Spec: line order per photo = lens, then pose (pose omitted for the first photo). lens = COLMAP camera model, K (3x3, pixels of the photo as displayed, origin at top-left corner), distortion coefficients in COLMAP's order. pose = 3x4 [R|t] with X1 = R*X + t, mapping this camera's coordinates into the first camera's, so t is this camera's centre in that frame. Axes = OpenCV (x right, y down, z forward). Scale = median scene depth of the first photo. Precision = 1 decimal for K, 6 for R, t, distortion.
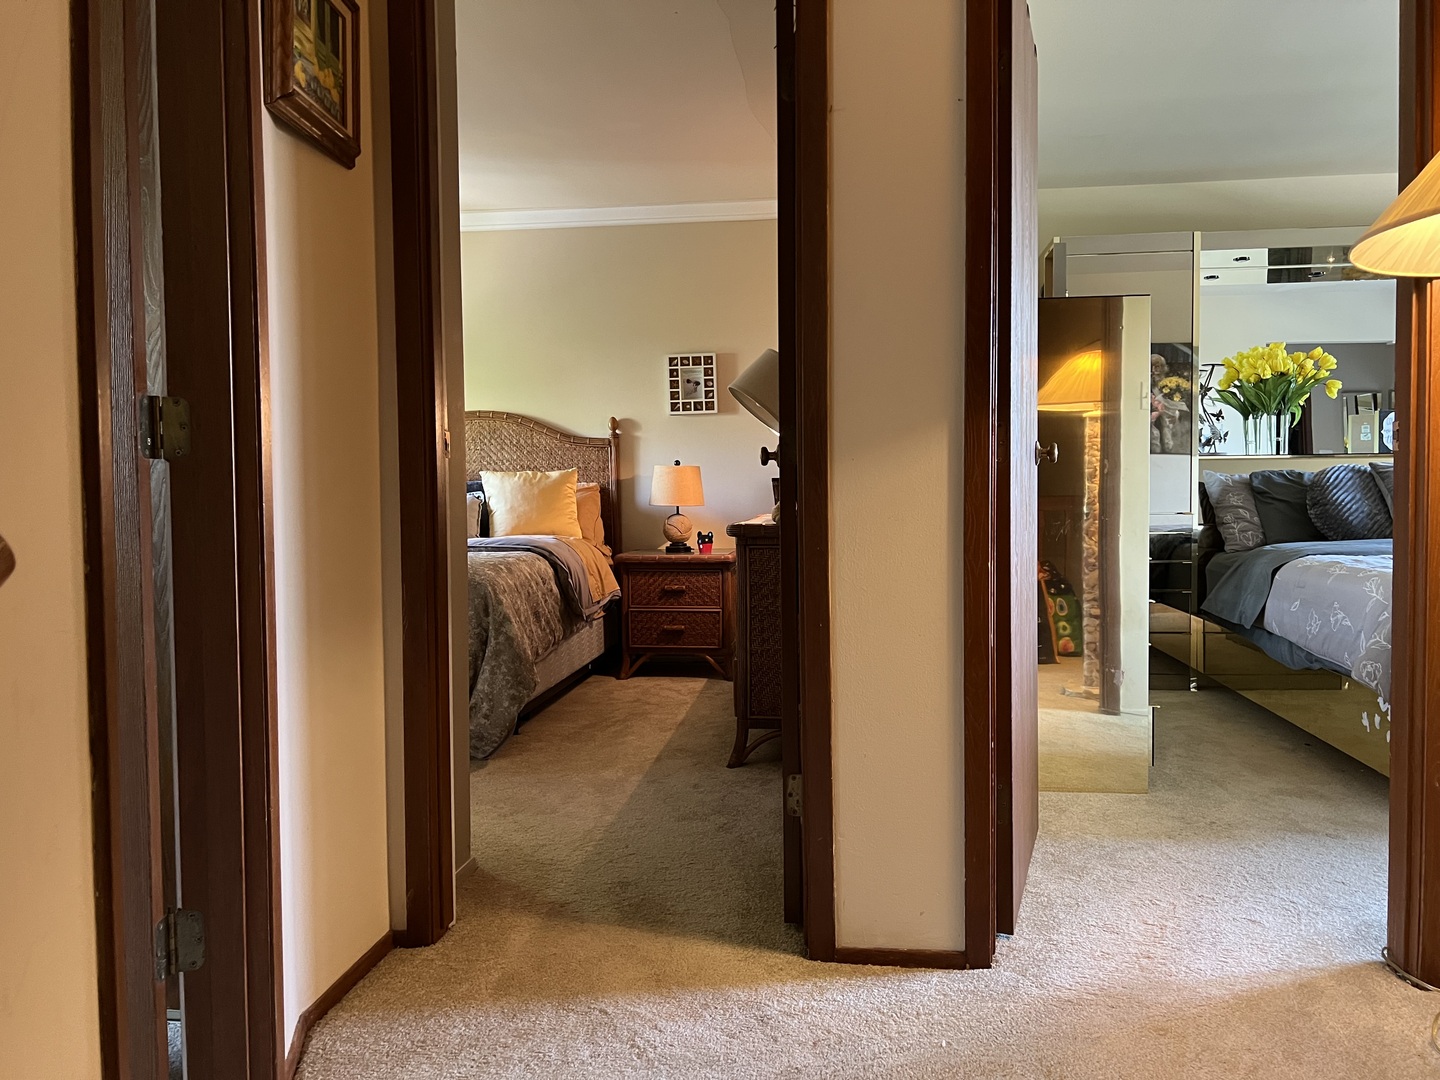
lens RADIAL K [[1068.5, 0, 720.0], [0, 1068.5, 540.0], [0, 0, 1]] dist [0.104813, -0.158492]
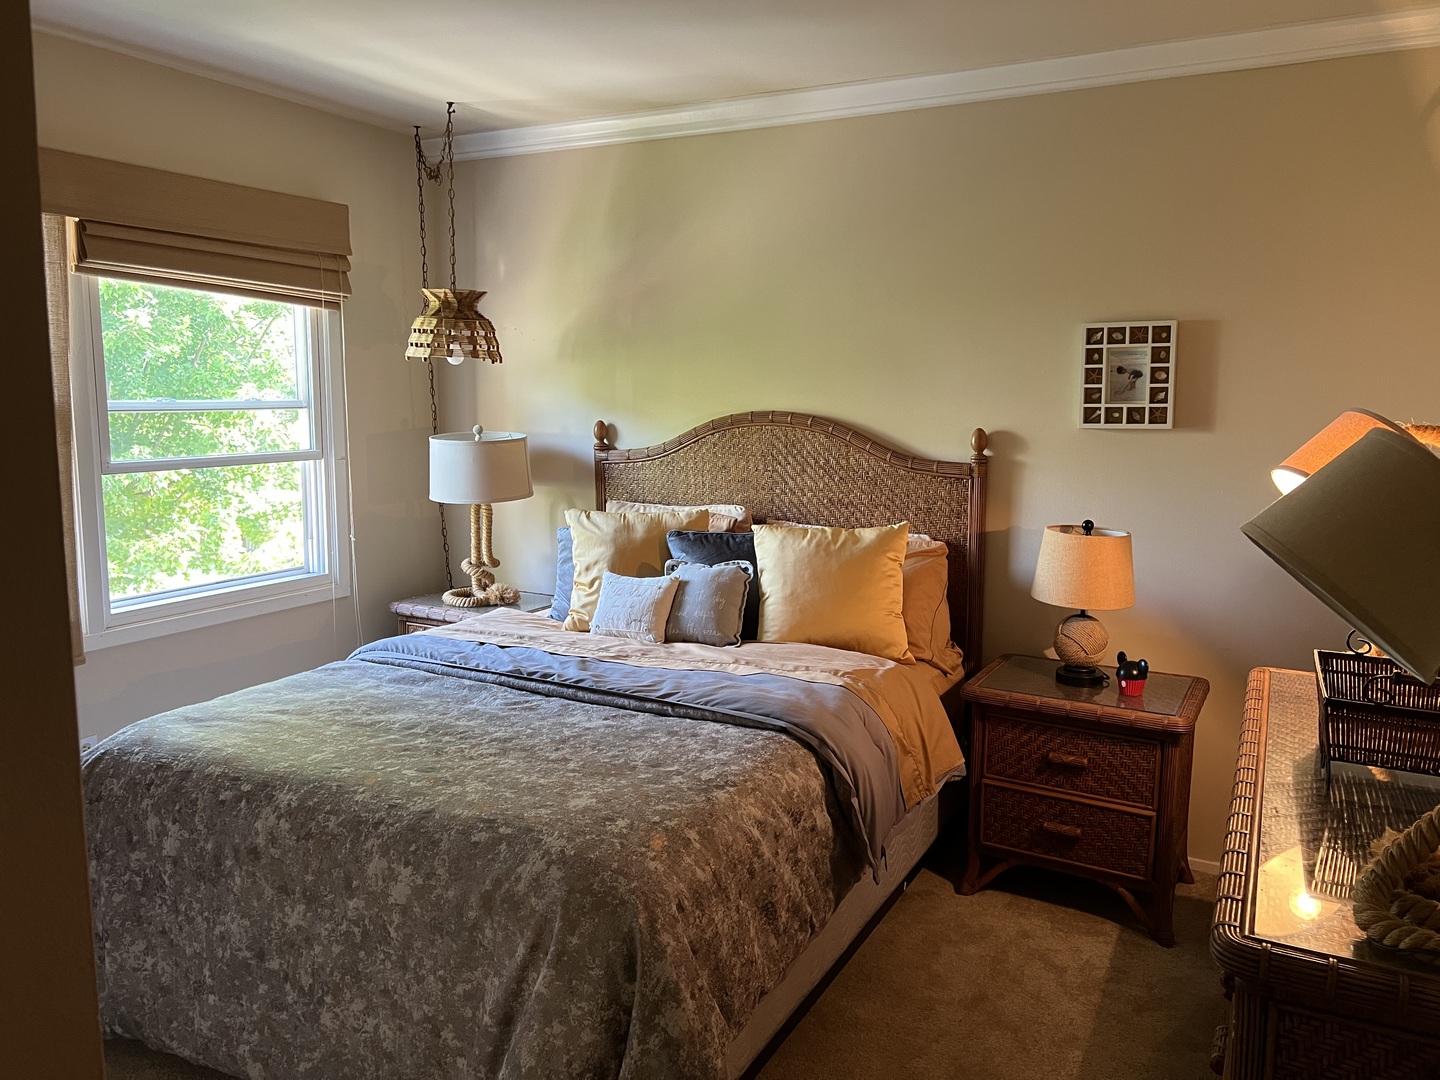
lens RADIAL K [[1068.5, 0, 720.0], [0, 1068.5, 540.0], [0, 0, 1]] dist [0.104813, -0.158492]
pose [[0.932350, 0.069866, -0.354743, -0.018614], [-0.035359, 0.994068, 0.102847, -0.117336], [0.359825, -0.083346, 0.929290, 0.408586]]
